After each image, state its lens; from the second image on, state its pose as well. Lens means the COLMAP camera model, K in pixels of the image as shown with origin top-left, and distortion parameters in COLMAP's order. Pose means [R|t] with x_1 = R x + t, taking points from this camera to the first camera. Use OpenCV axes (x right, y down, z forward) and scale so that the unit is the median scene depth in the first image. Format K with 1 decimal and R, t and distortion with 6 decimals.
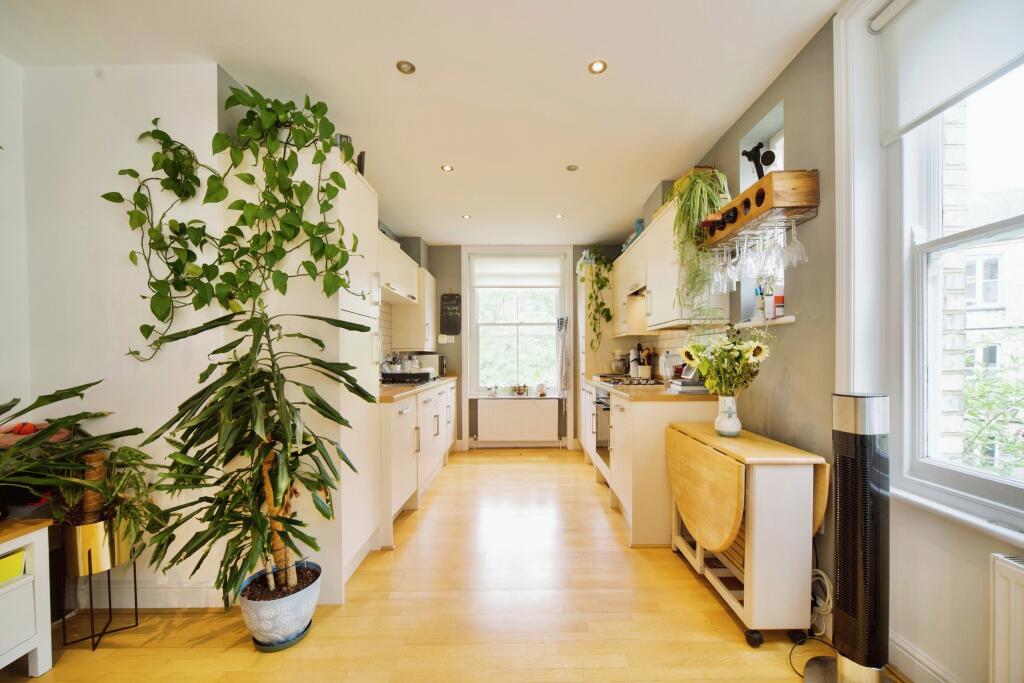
lens RADIAL K [[392.6, 0, 528.2], [0, 392.6, 368.8], [0, 0, 1]] dist [-0.008680, -0.000176]
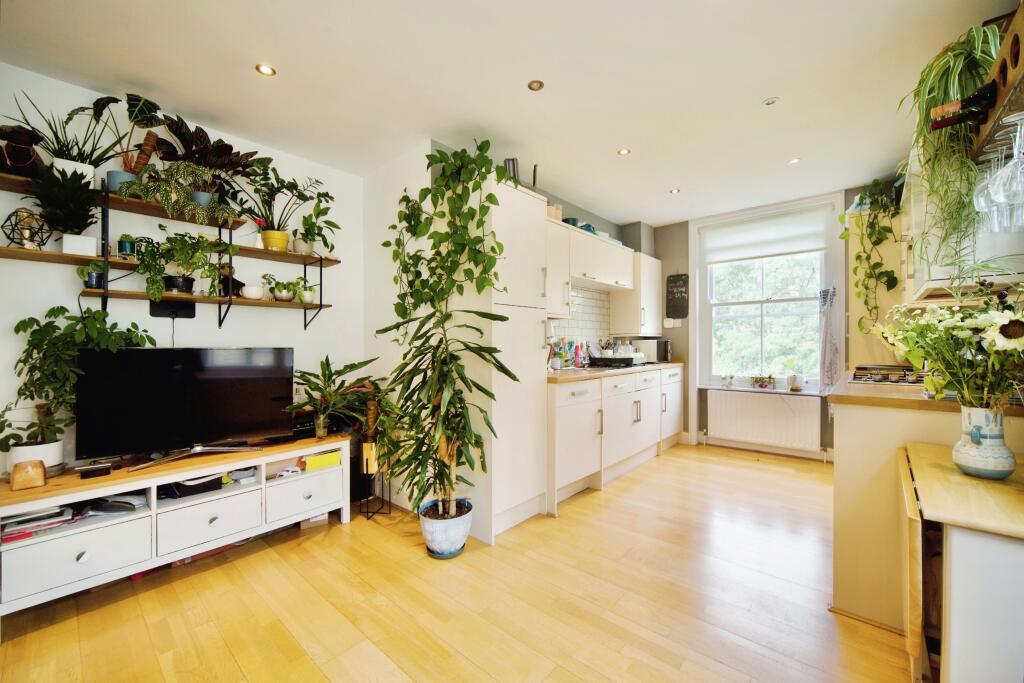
lens RADIAL K [[400.1, 0, 525.3], [0, 400.1, 348.5], [0, 0, 1]] dist [-0.000366, -0.000023]
pose [[0.752771, 0.006811, -0.658247, 0.183924], [-0.016178, 0.999836, -0.008155, -0.000656], [0.658083, 0.016788, 0.752758, 0.051877]]
